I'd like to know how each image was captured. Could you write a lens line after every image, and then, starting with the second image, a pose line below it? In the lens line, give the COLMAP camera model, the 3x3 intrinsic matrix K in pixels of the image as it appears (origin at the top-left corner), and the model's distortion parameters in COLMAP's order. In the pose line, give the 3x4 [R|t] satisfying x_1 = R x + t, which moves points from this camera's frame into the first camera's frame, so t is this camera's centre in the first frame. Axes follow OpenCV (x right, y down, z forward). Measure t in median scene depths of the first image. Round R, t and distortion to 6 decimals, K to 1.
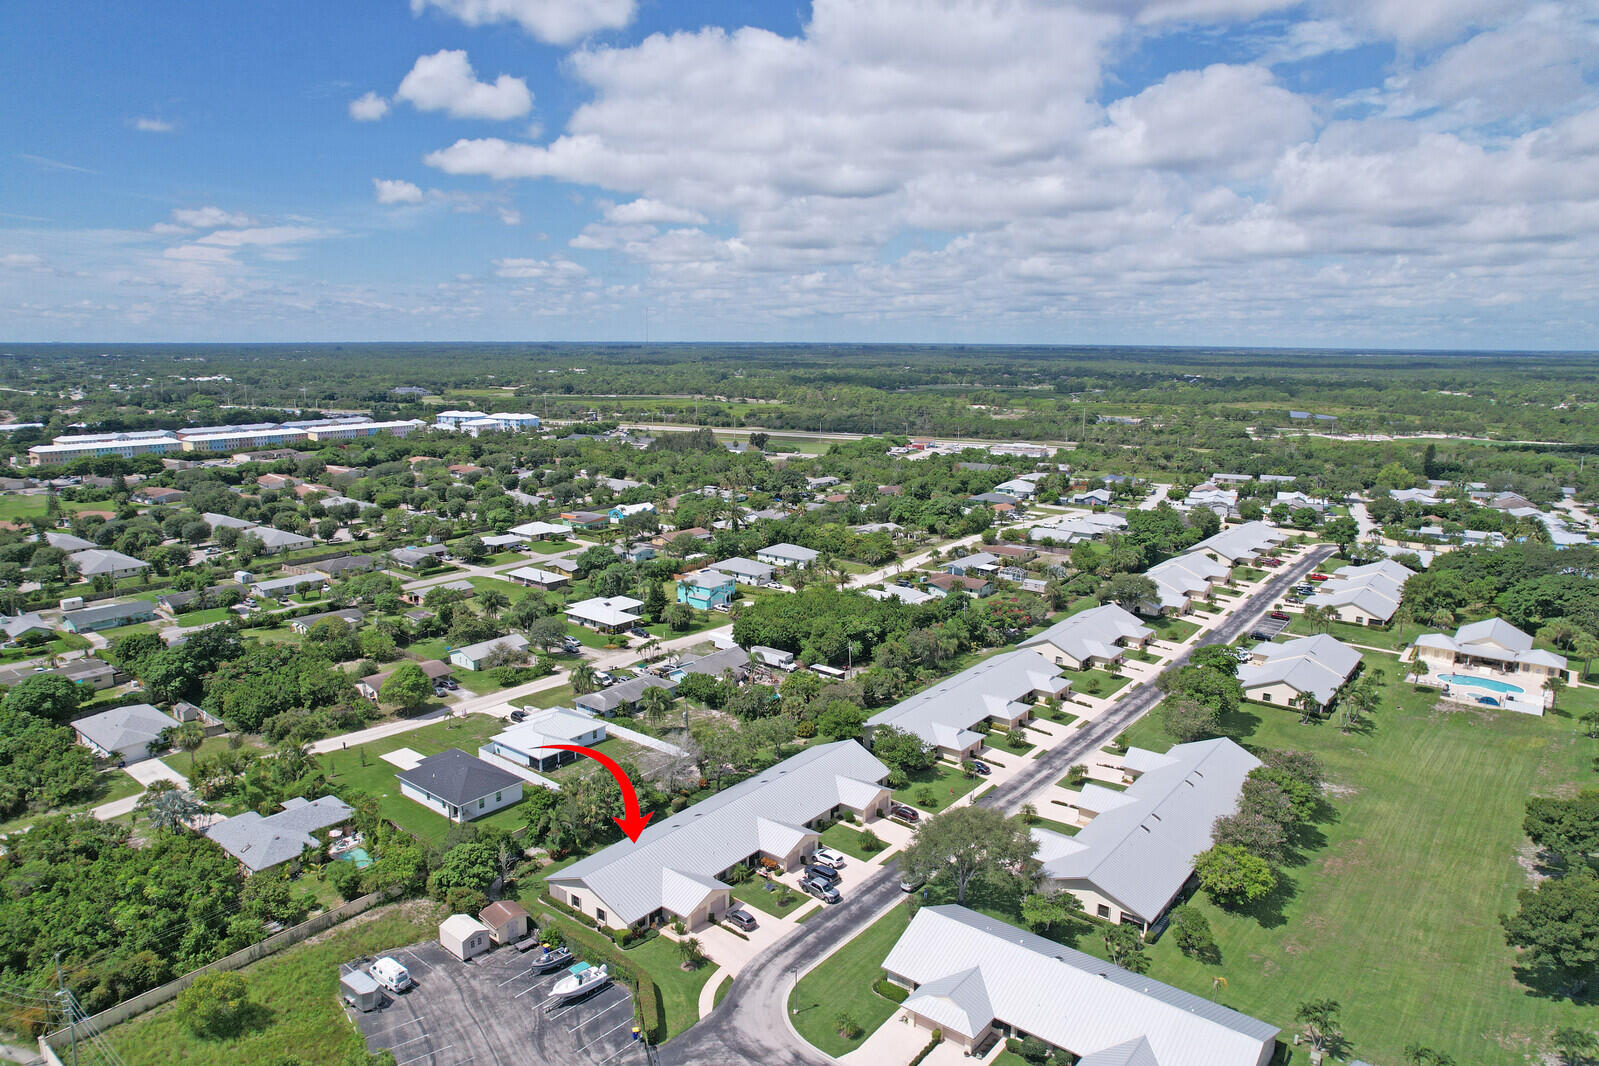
lens RADIAL K [[1017.3, 0, 788.3], [0, 1017.3, 531.6], [0, 0, 1]] dist [-0.070109, 0.061314]
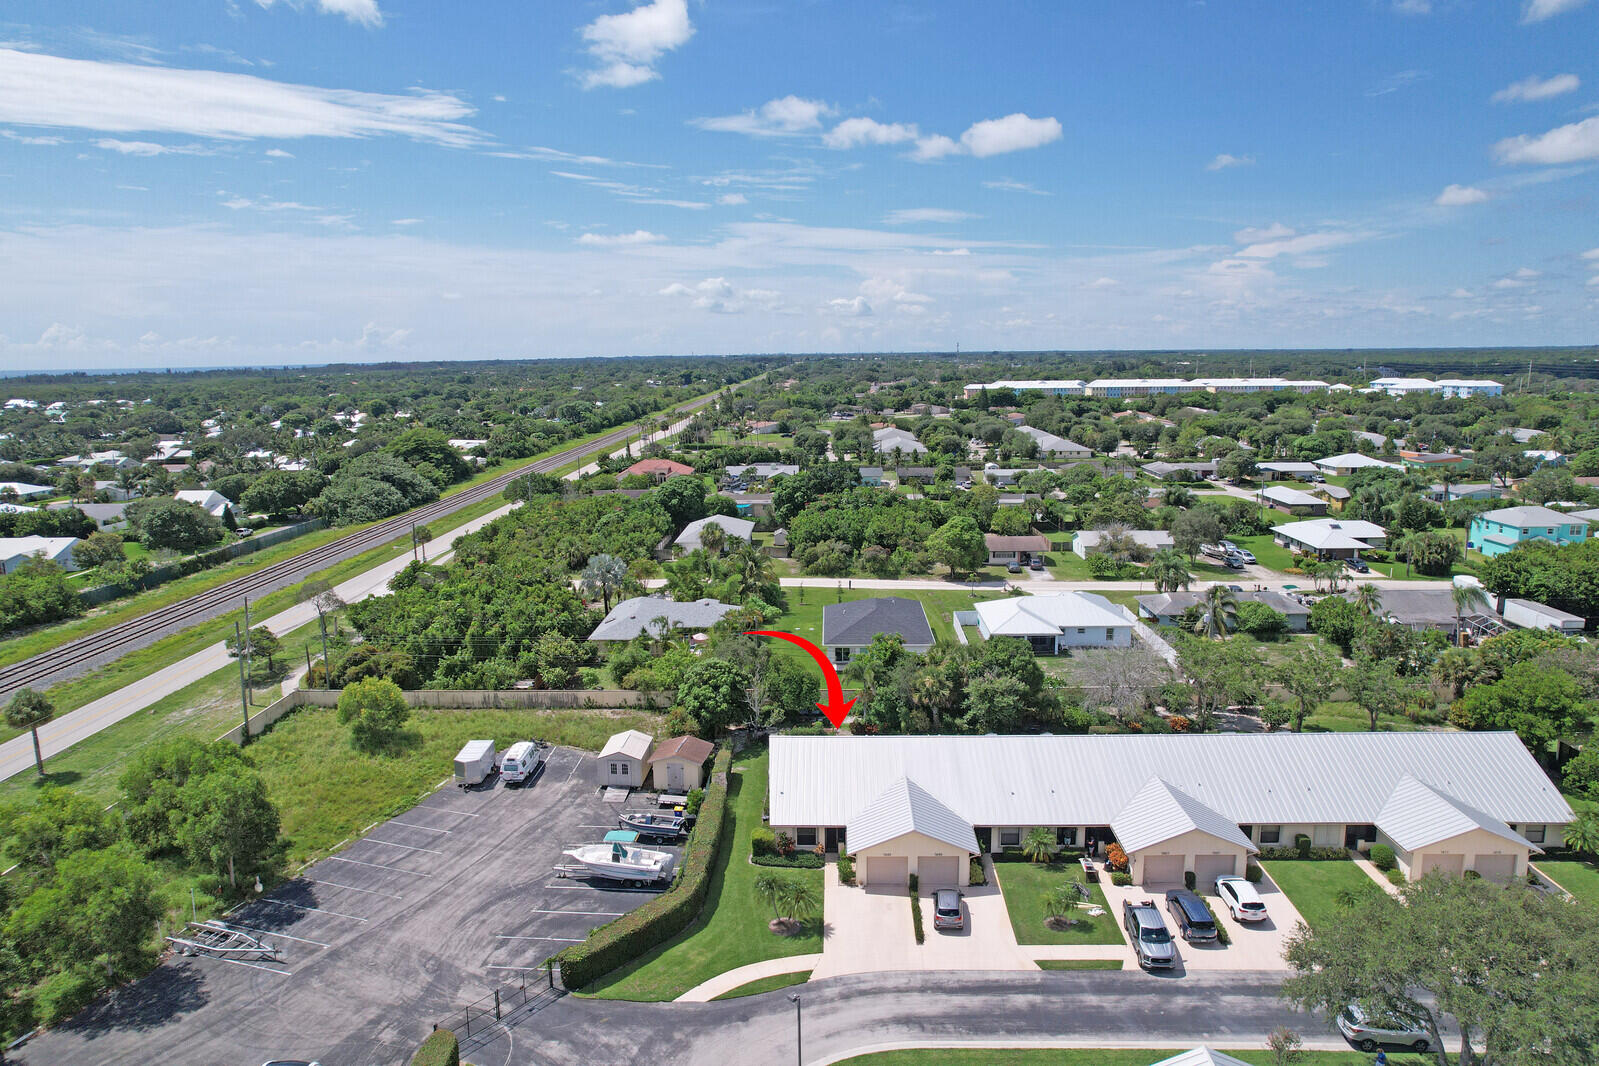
lens RADIAL K [[1017.3, 0, 796.8], [0, 1017.3, 516.5], [0, 0, 1]] dist [-0.070109, 0.061314]
pose [[0.604815, 0.116402, -0.787813, 0.259948], [-0.133670, 0.990063, 0.043665, 0.158925], [0.785068, 0.078898, 0.614365, 0.550790]]
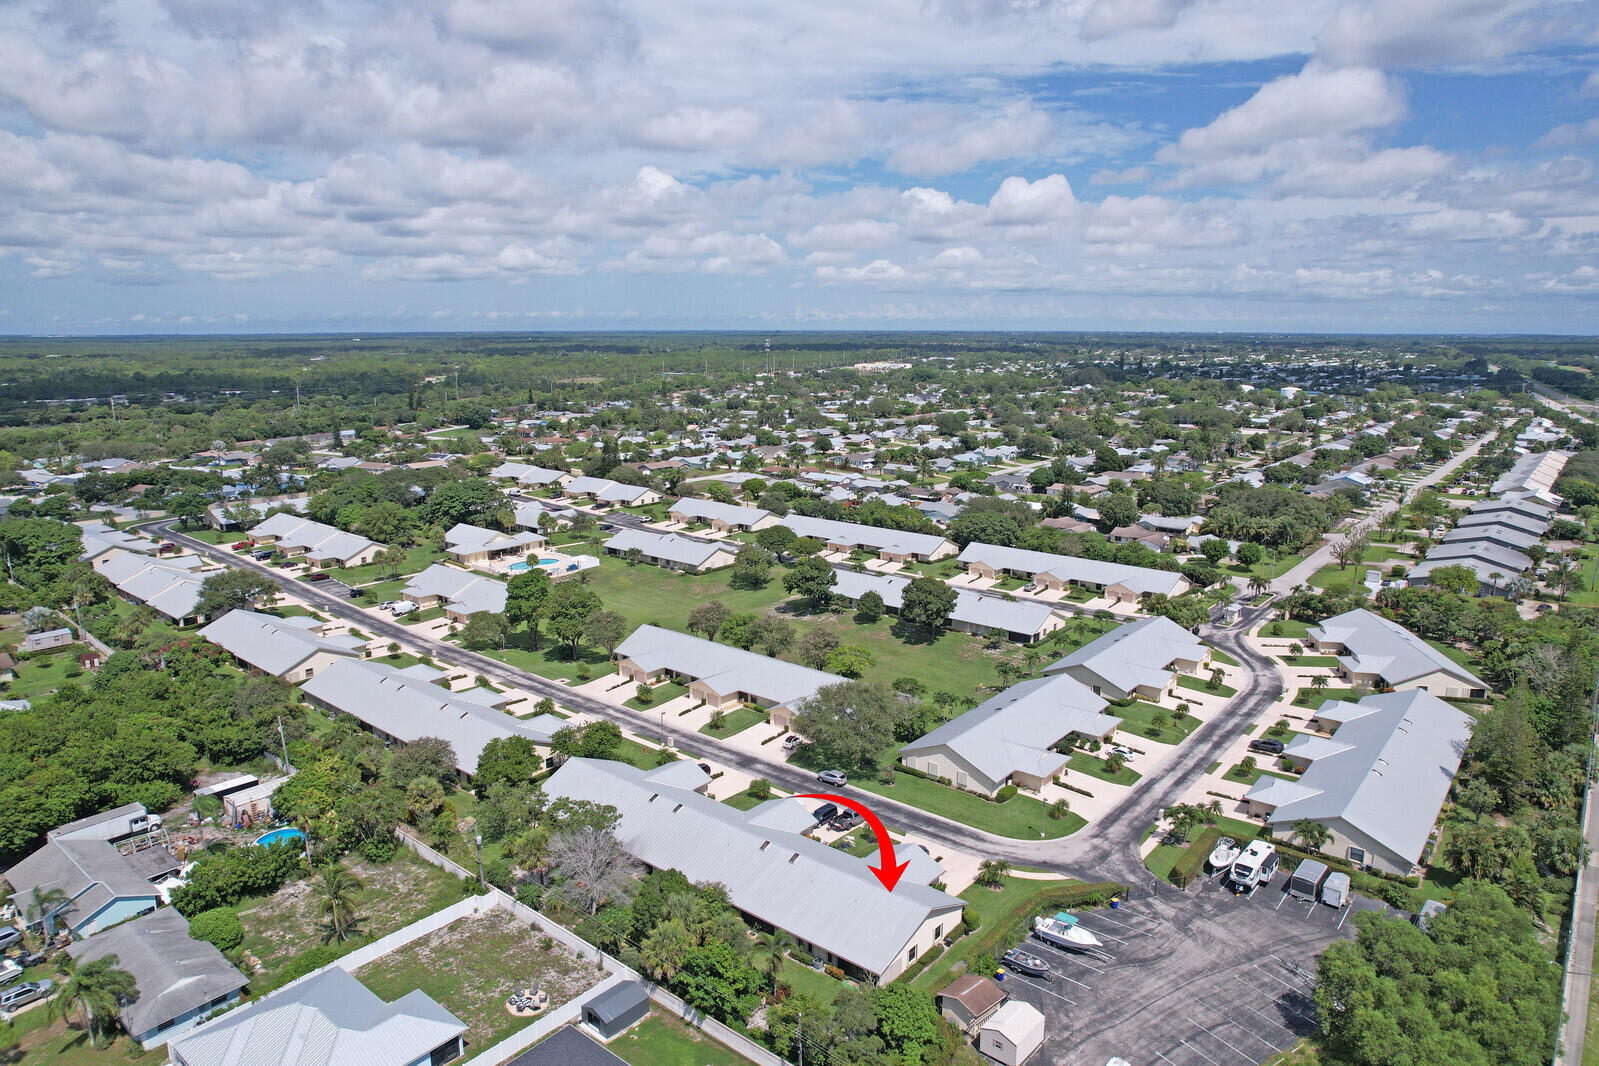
lens RADIAL K [[1017.3, 0, 802.5], [0, 1017.3, 533.1], [0, 0, 1]] dist [-0.070109, 0.061314]
pose [[0.007825, -0.202424, 0.979267, -0.847957], [0.186739, 0.962365, 0.197438, -0.115958], [-0.982378, 0.181322, 0.045331, 0.909077]]
